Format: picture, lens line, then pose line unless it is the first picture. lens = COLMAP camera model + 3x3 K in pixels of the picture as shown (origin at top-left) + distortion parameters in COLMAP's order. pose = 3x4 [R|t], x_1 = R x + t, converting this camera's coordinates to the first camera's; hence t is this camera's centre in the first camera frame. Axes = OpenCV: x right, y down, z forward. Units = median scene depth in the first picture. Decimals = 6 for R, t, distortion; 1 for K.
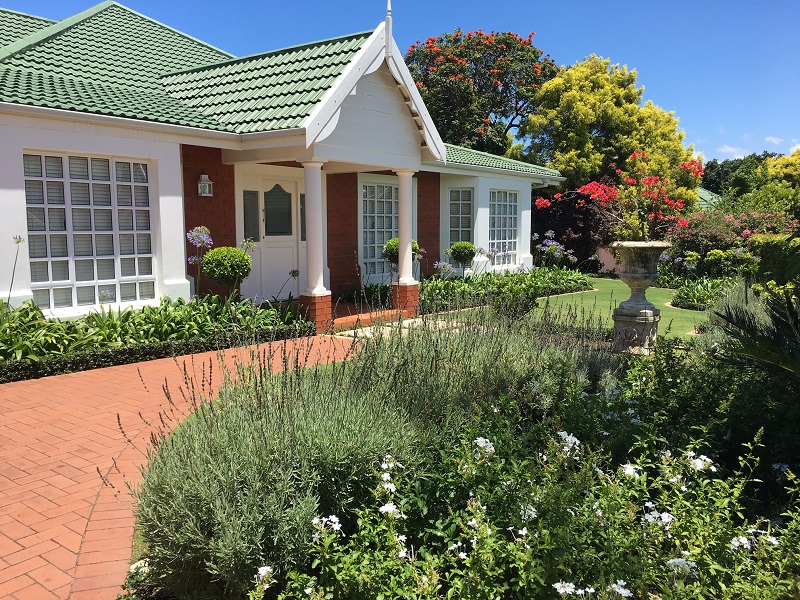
lens RADIAL K [[618.6, 0, 399.6], [0, 618.6, 303.8], [0, 0, 1]] dist [0.003599, -0.036560]
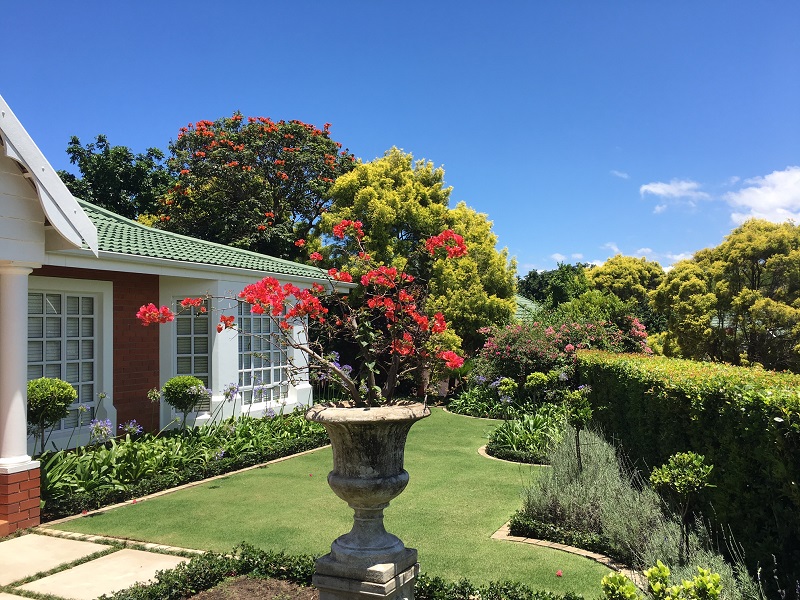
lens RADIAL K [[618.6, 0, 399.6], [0, 618.6, 303.8], [0, 0, 1]] dist [0.003599, -0.036560]
pose [[0.970387, -0.004574, 0.241512, 0.126053], [0.047008, 0.984281, -0.170239, -0.039664], [-0.236937, 0.176551, 0.955348, 0.224157]]
